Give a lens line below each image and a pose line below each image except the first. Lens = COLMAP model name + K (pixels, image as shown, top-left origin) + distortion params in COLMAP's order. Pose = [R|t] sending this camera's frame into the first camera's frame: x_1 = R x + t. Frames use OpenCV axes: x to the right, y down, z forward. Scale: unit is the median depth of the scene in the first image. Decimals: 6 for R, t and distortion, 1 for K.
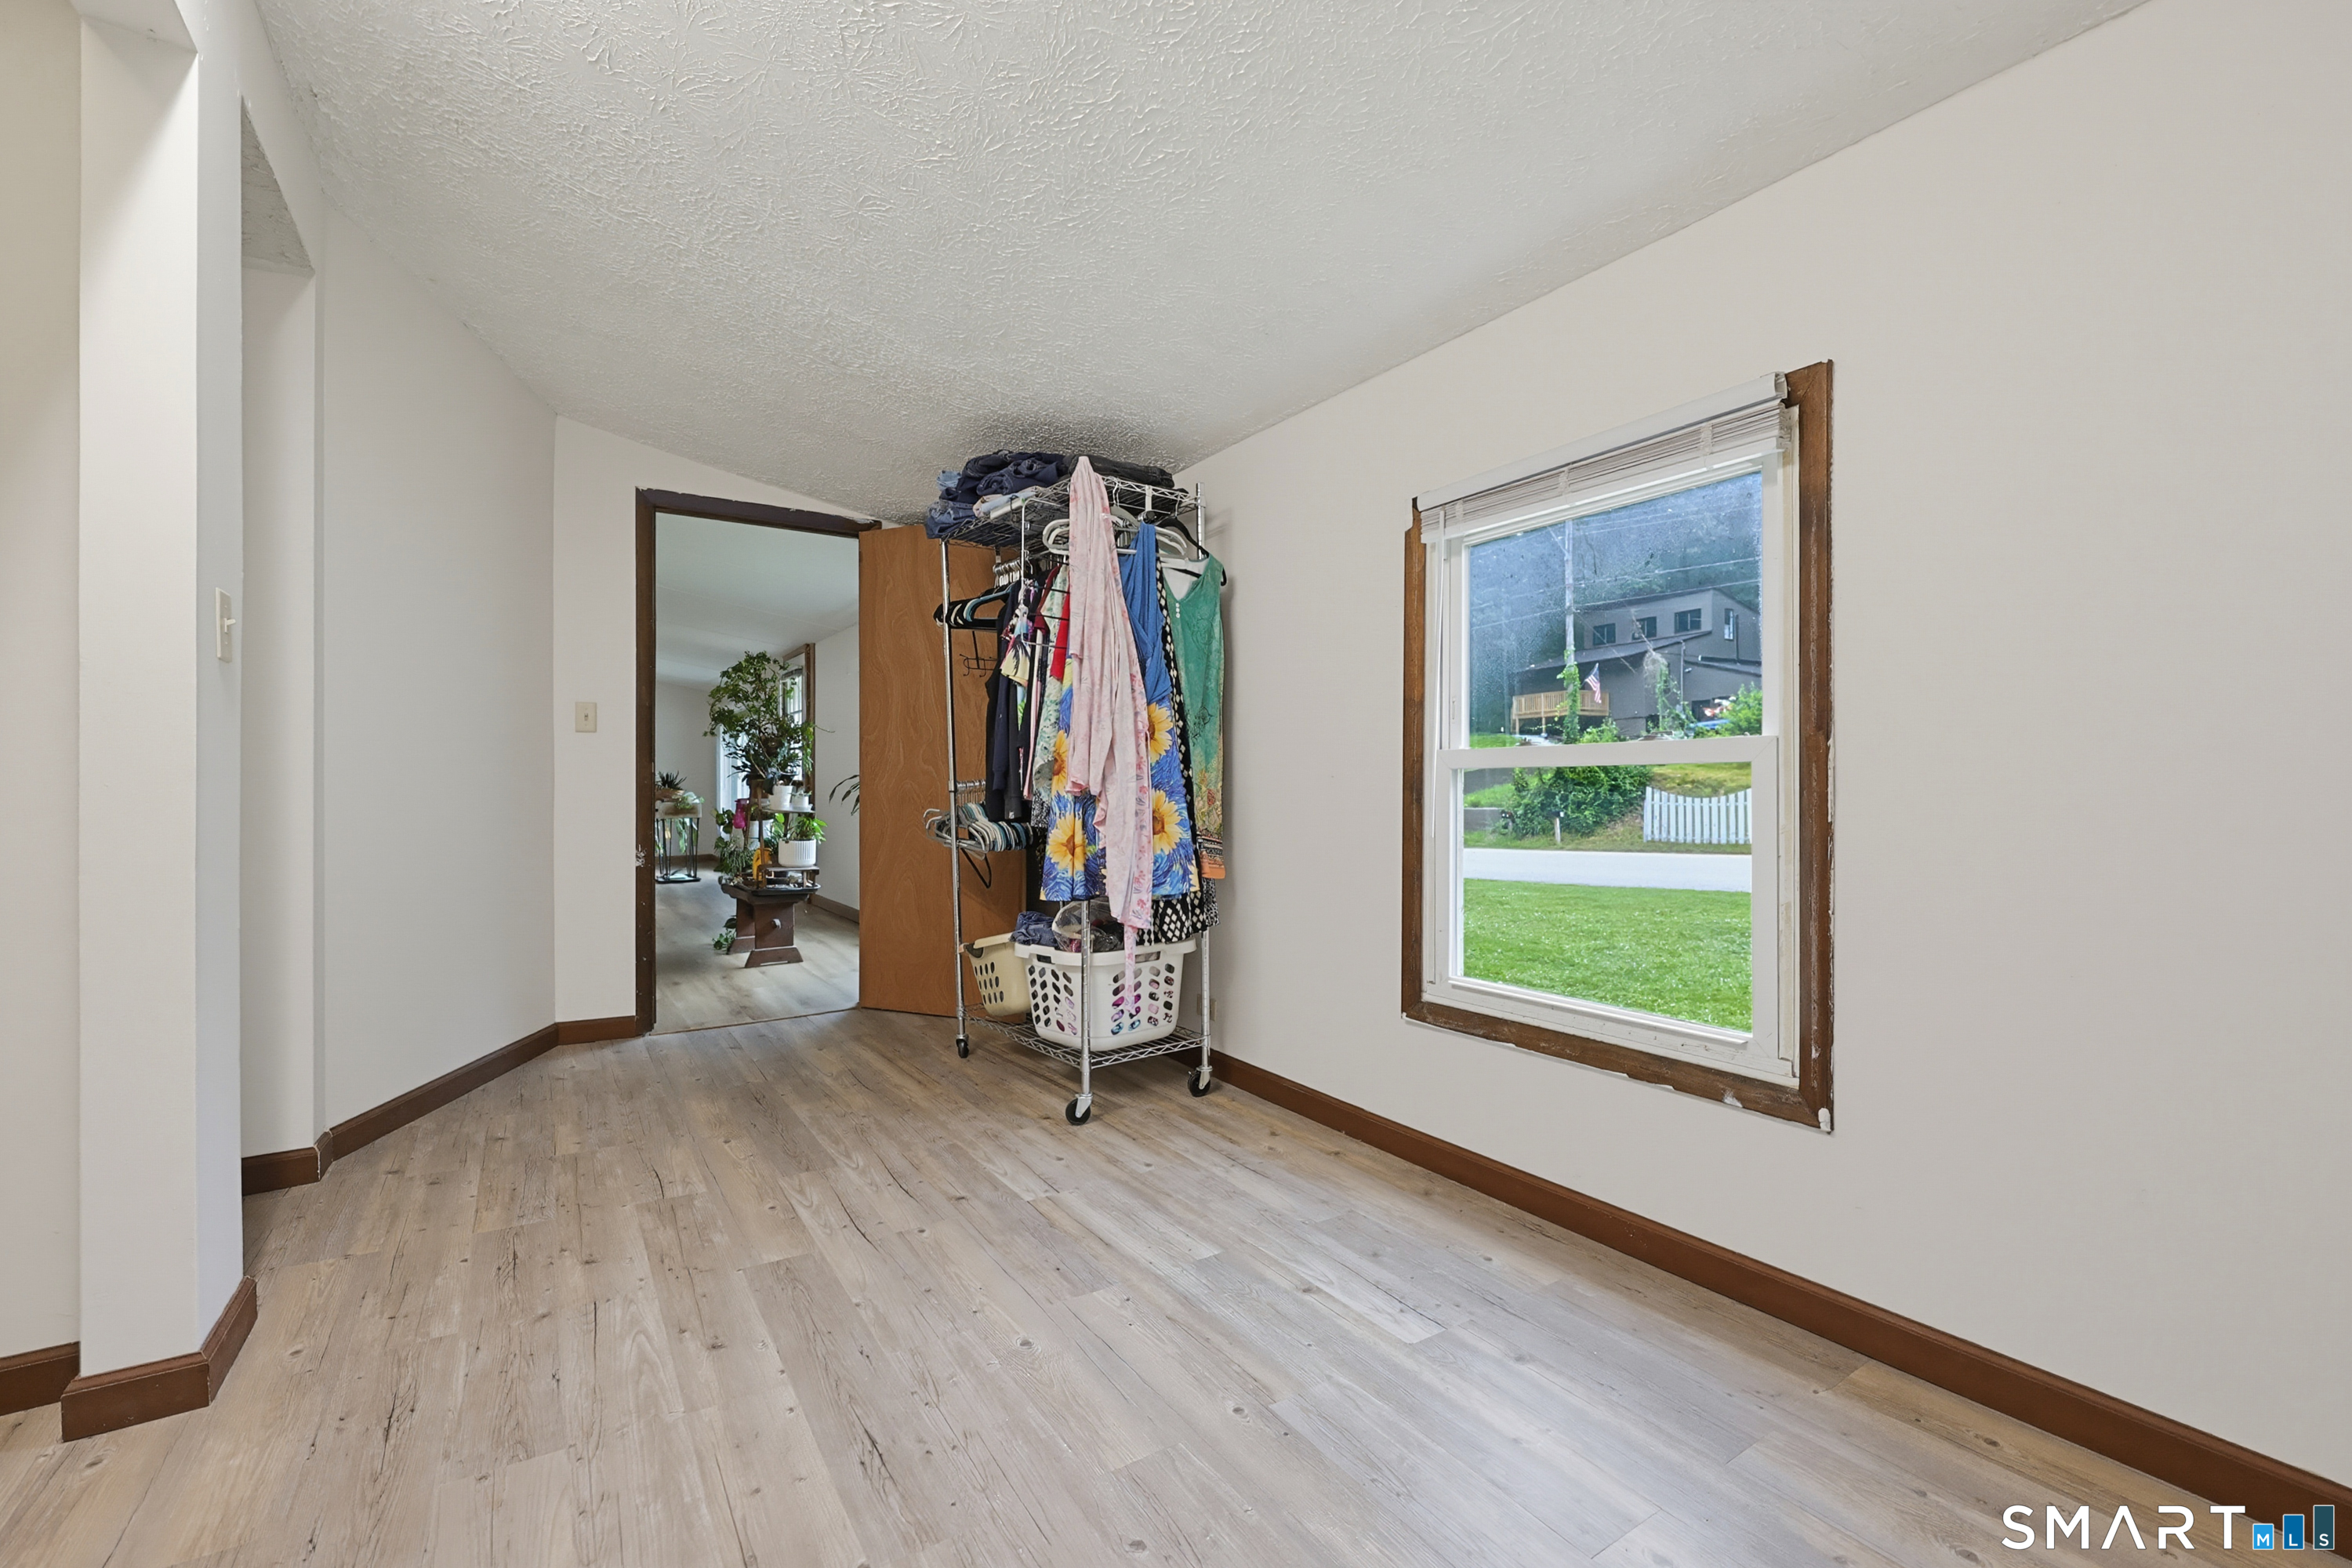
lens RADIAL K [[1012.0, 0, 1187.4], [0, 1012.0, 784.4], [0, 0, 1]] dist [-0.003847, 0.000232]
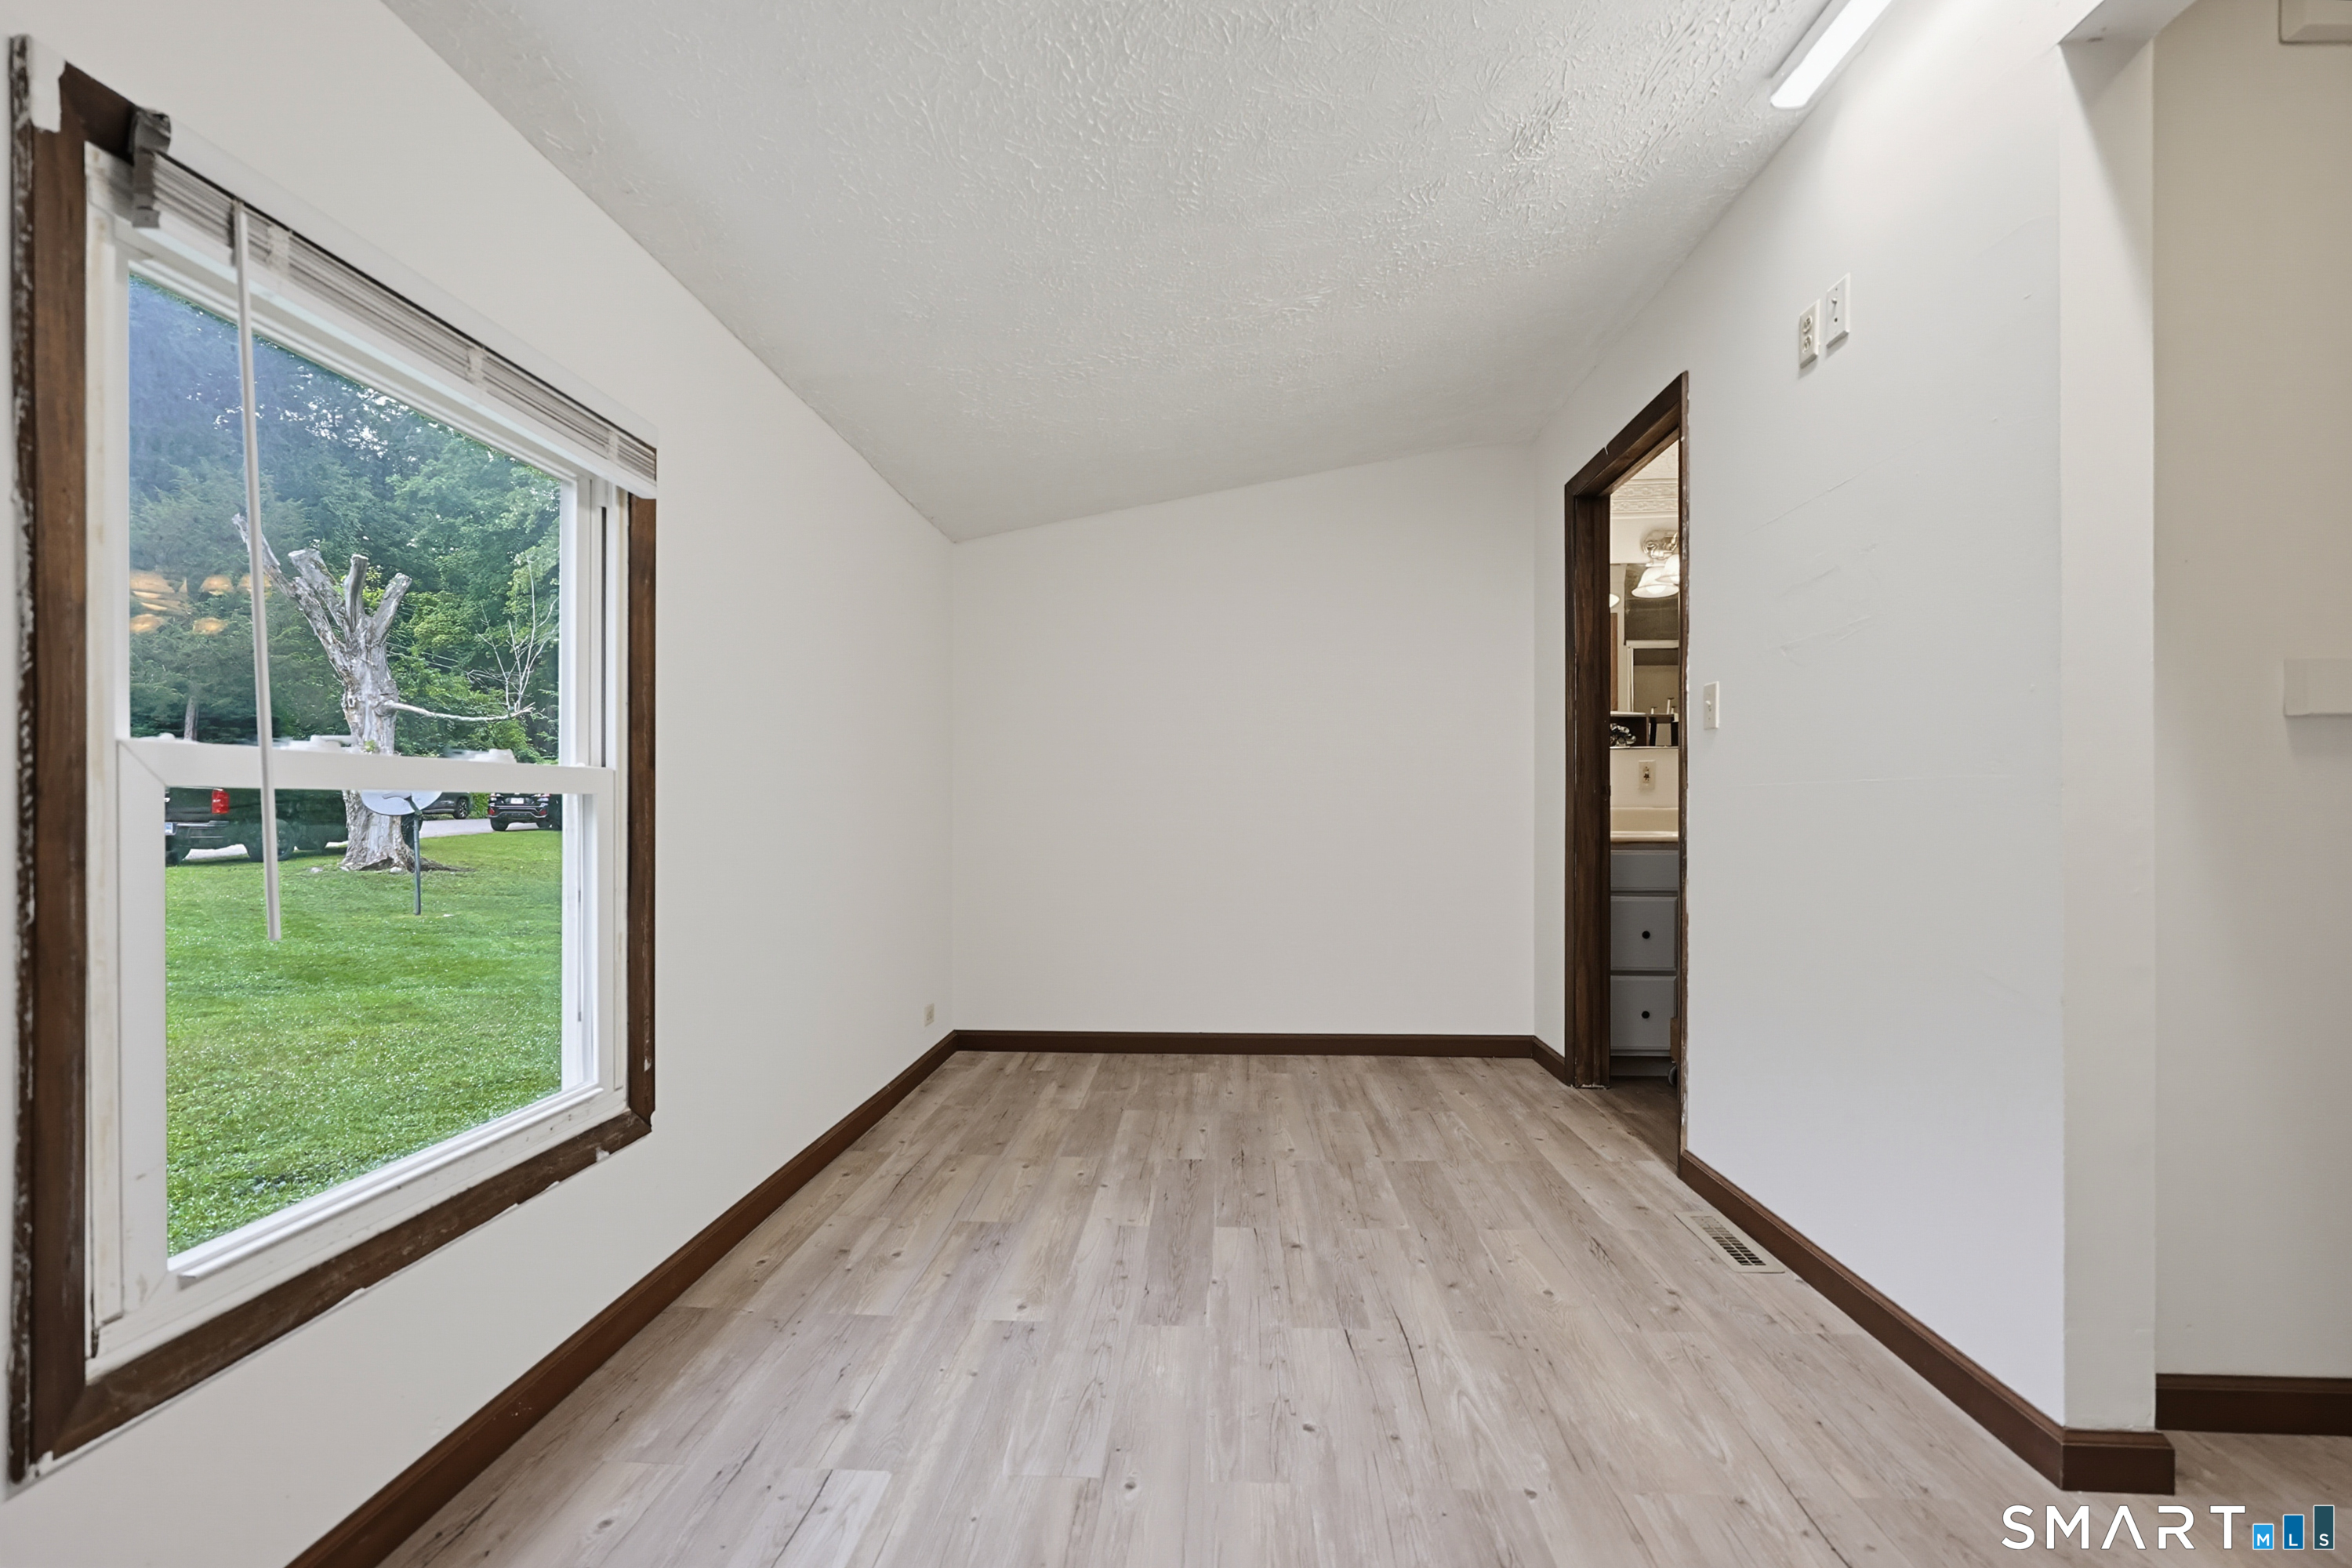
lens RADIAL K [[1012.0, 0, 1187.7], [0, 1012.0, 806.4], [0, 0, 1]] dist [-0.003847, 0.000232]
pose [[-0.815029, 0.005951, 0.579389, -0.471993], [0.000502, 0.999954, -0.009565, -0.001727], [-0.579420, -0.007505, -0.814995, 1.520106]]
